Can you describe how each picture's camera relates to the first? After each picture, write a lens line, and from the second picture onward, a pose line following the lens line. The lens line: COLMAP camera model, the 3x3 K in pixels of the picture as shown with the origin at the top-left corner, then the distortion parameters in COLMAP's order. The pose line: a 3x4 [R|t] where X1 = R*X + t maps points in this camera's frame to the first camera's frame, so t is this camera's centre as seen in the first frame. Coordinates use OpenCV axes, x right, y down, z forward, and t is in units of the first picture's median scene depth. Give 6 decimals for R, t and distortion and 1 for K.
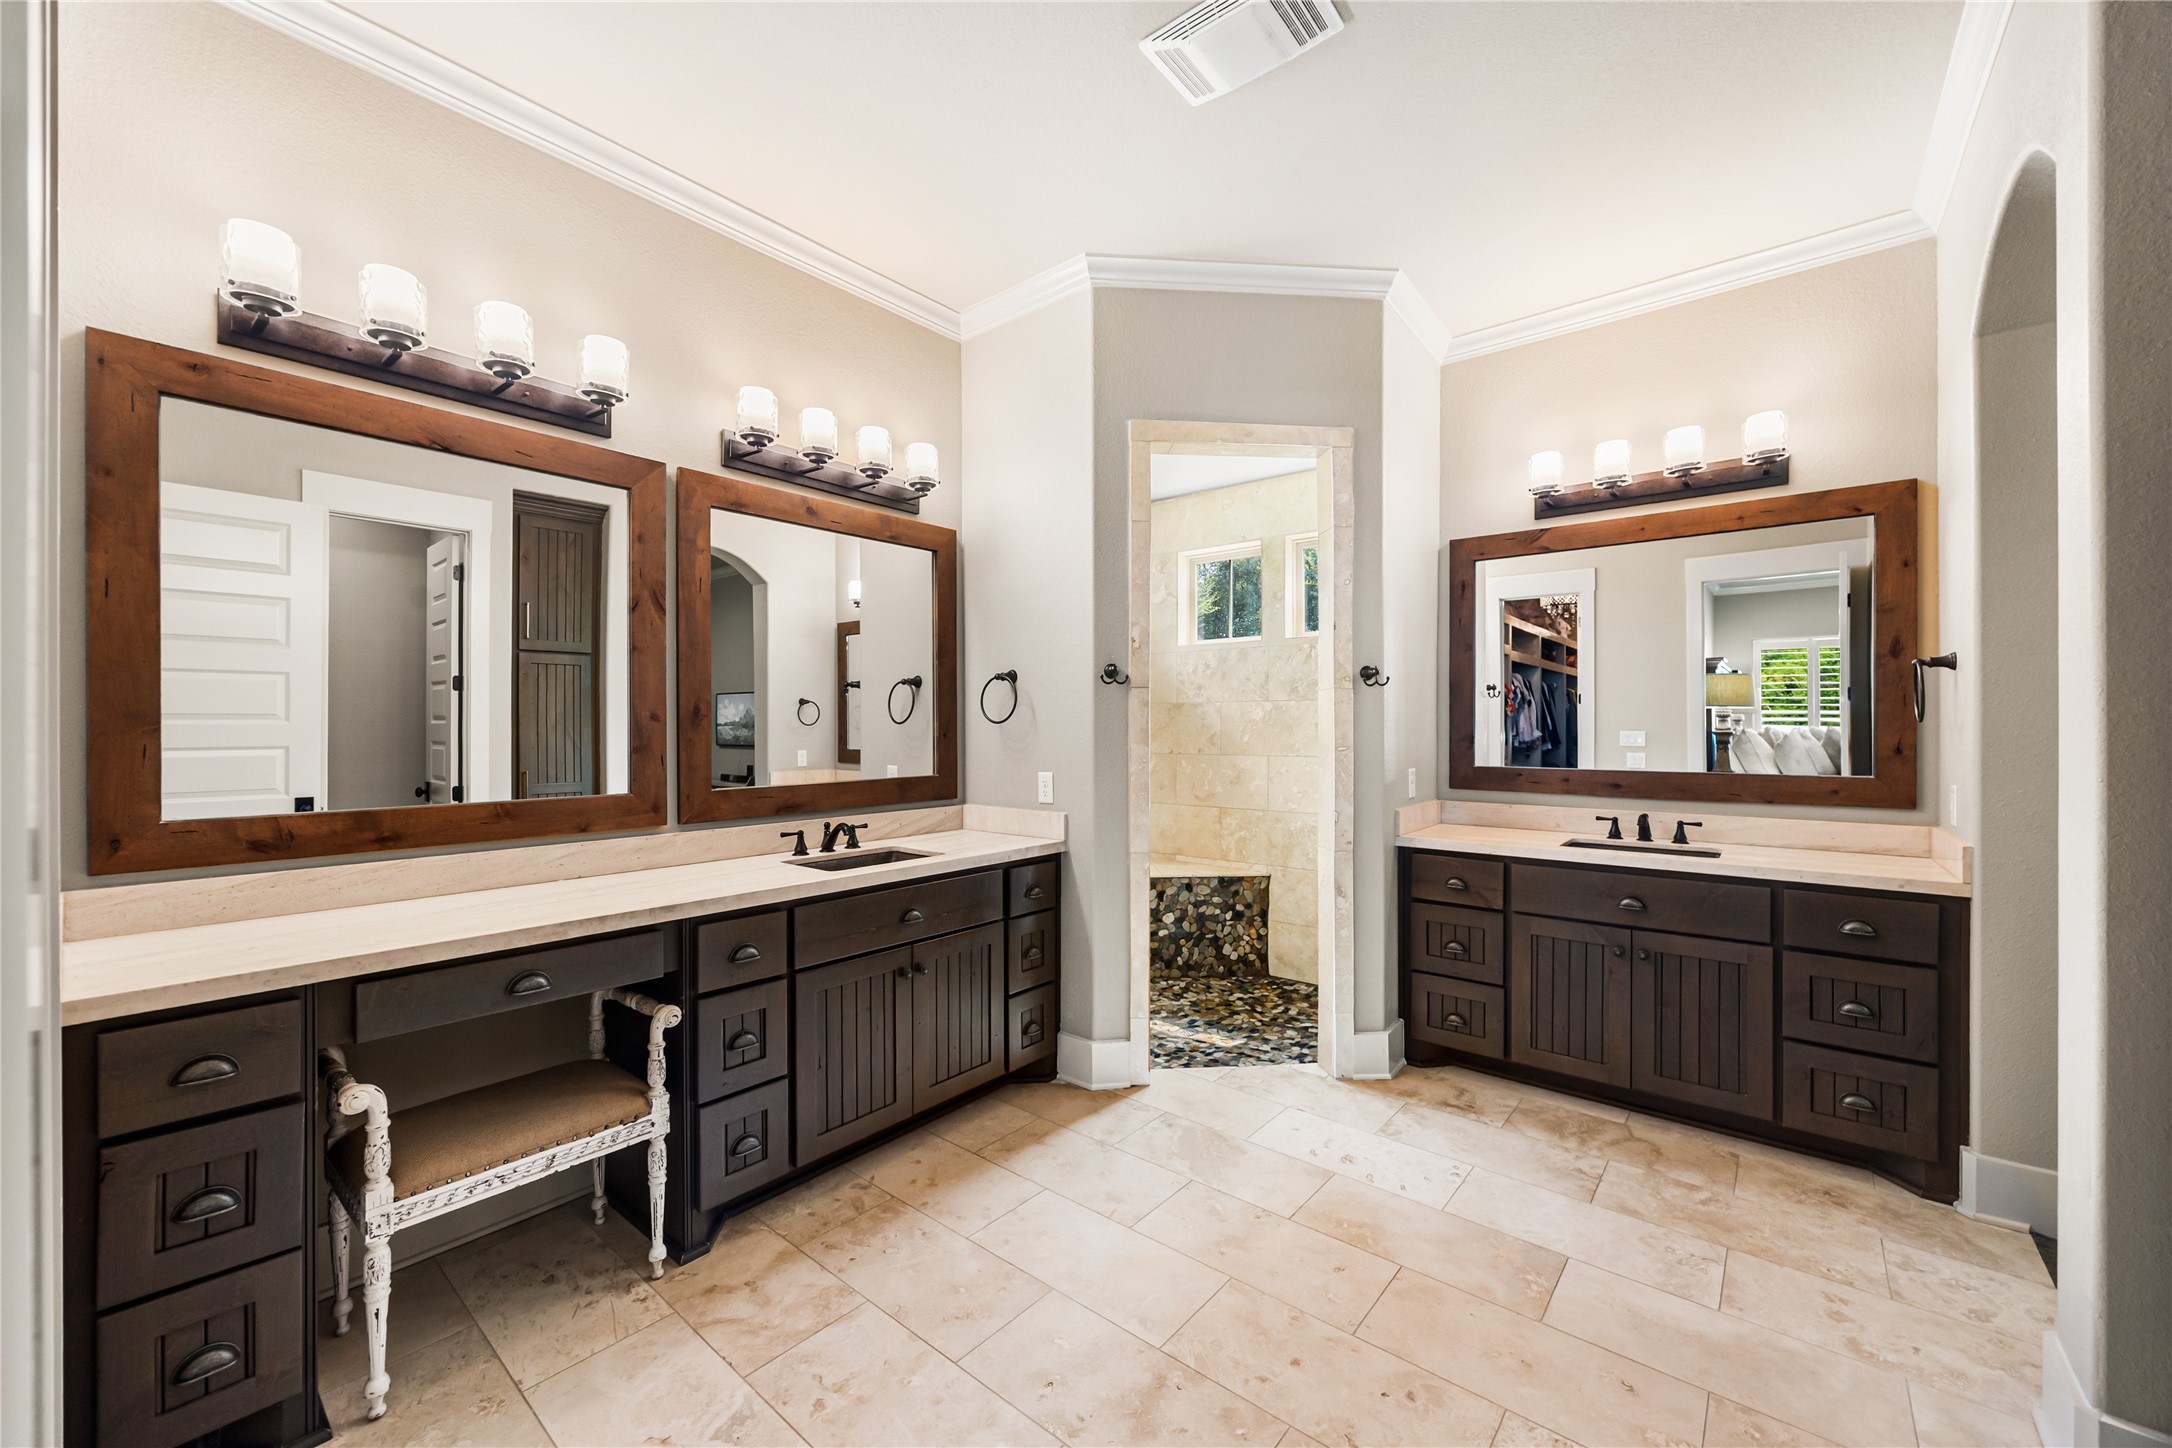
lens RADIAL K [[835.5, 0, 1097.1], [0, 835.5, 730.0], [0, 0, 1]] dist [-0.000581, 0.000076]
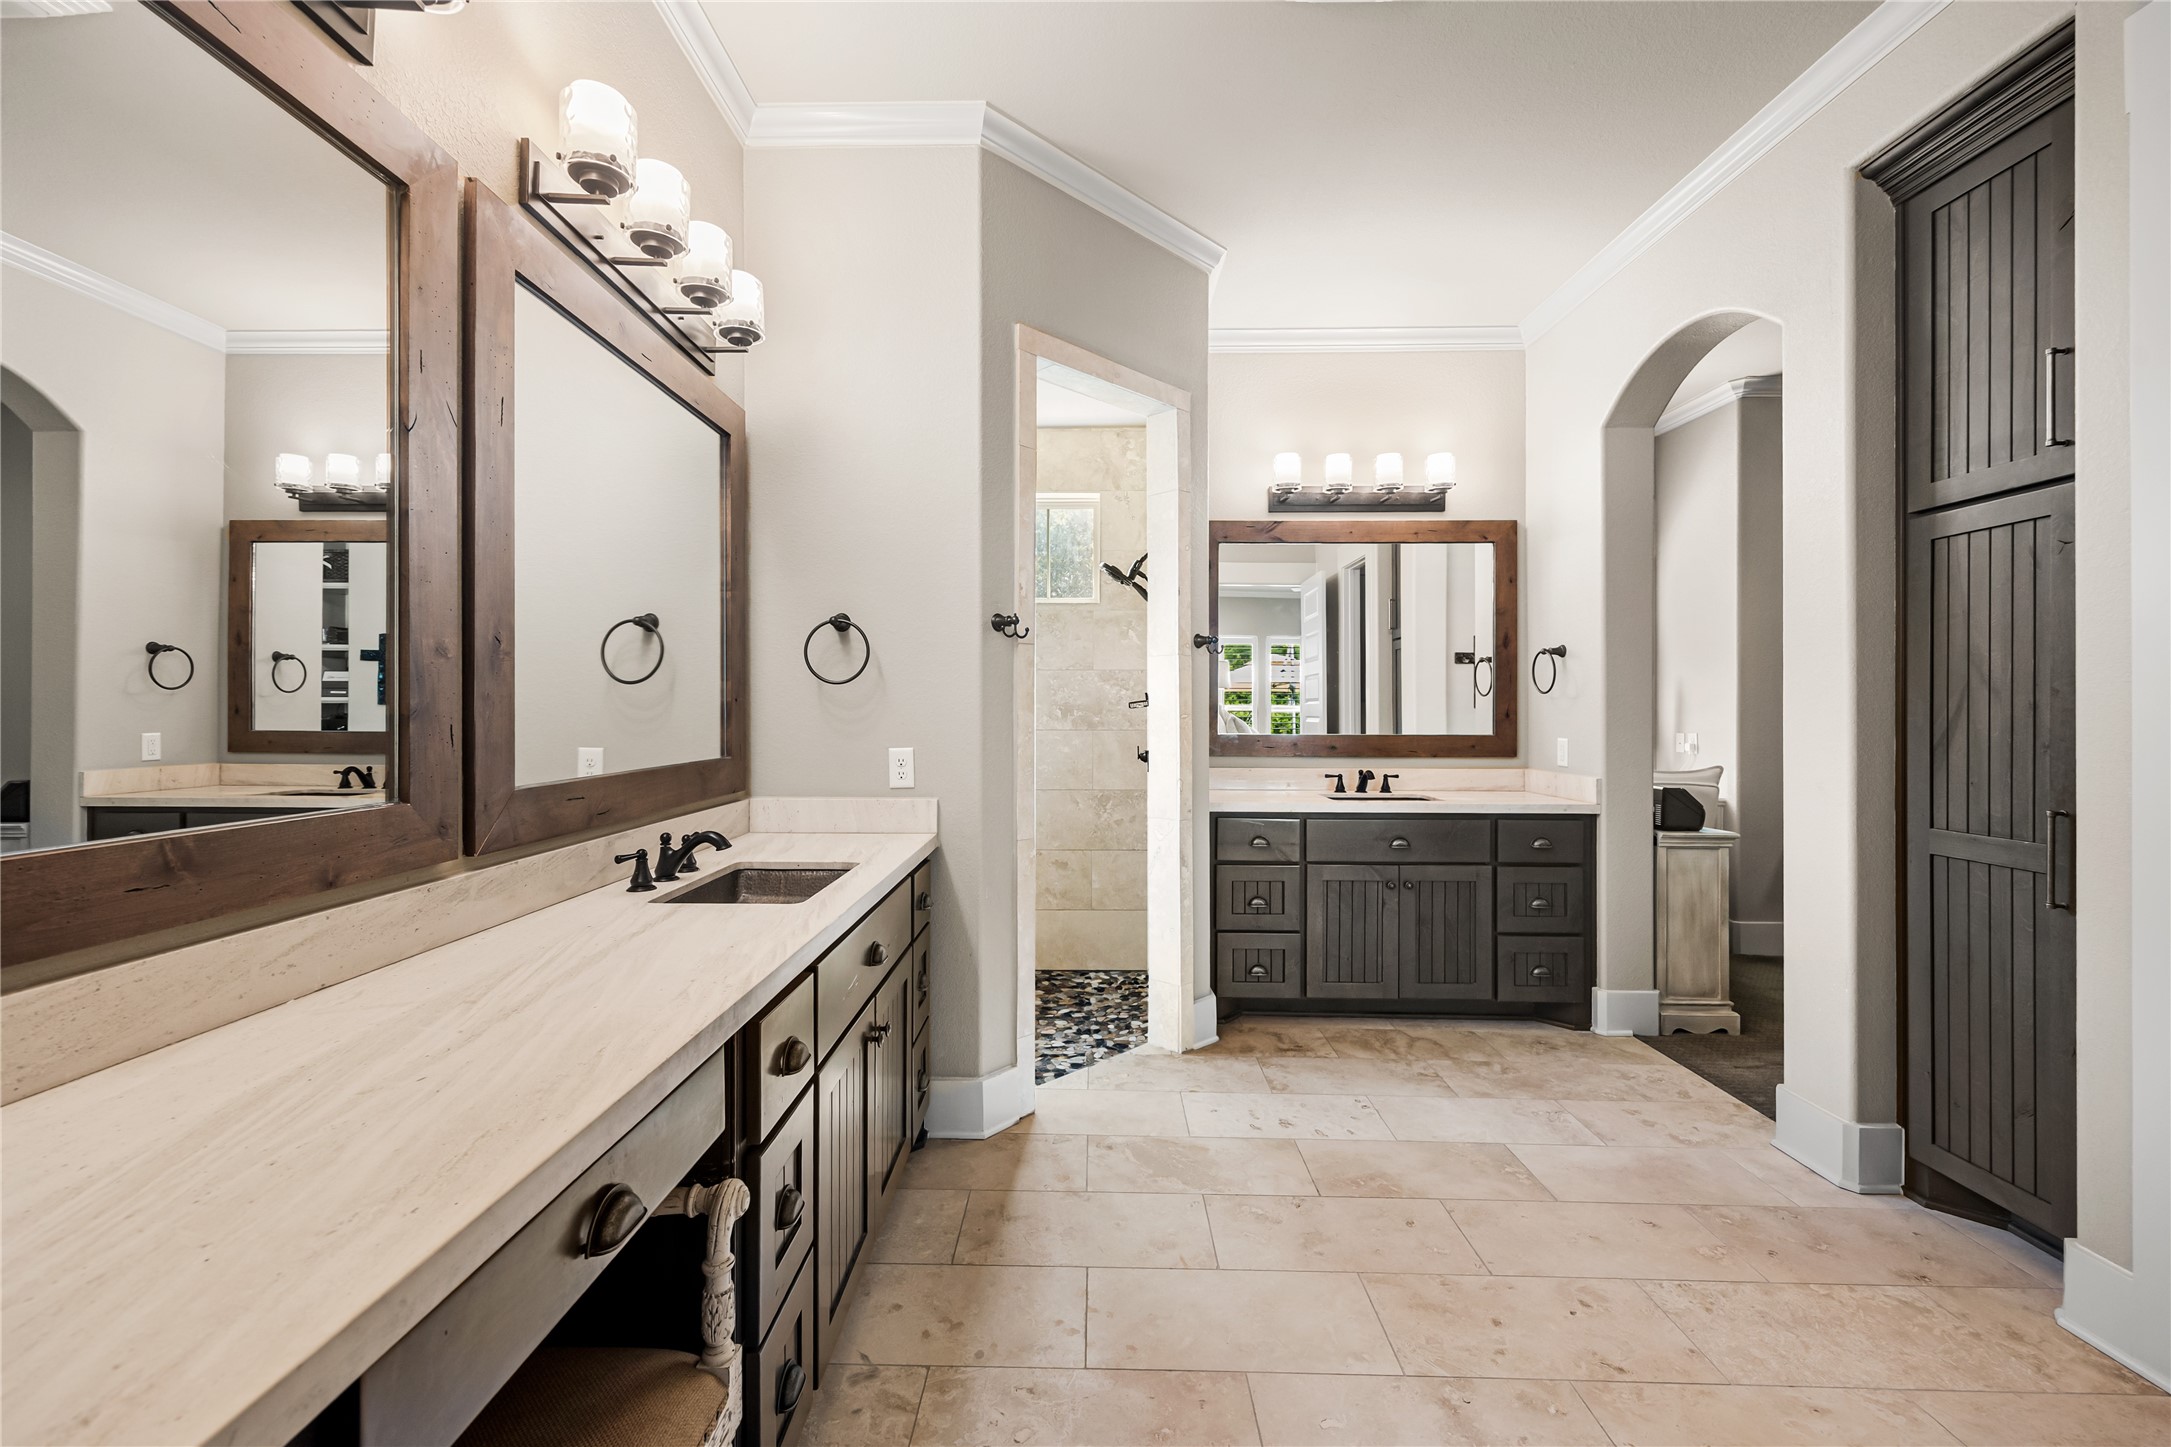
lens RADIAL K [[871.2, 0, 1075.4], [0, 871.2, 708.8], [0, 0, 1]] dist [0.007657, 0.000232]
pose [[0.786066, 0.002962, 0.618136, -0.466308], [-0.000600, 0.999992, -0.004029, 0.018872], [-0.618143, 0.002796, 0.786061, 0.284441]]
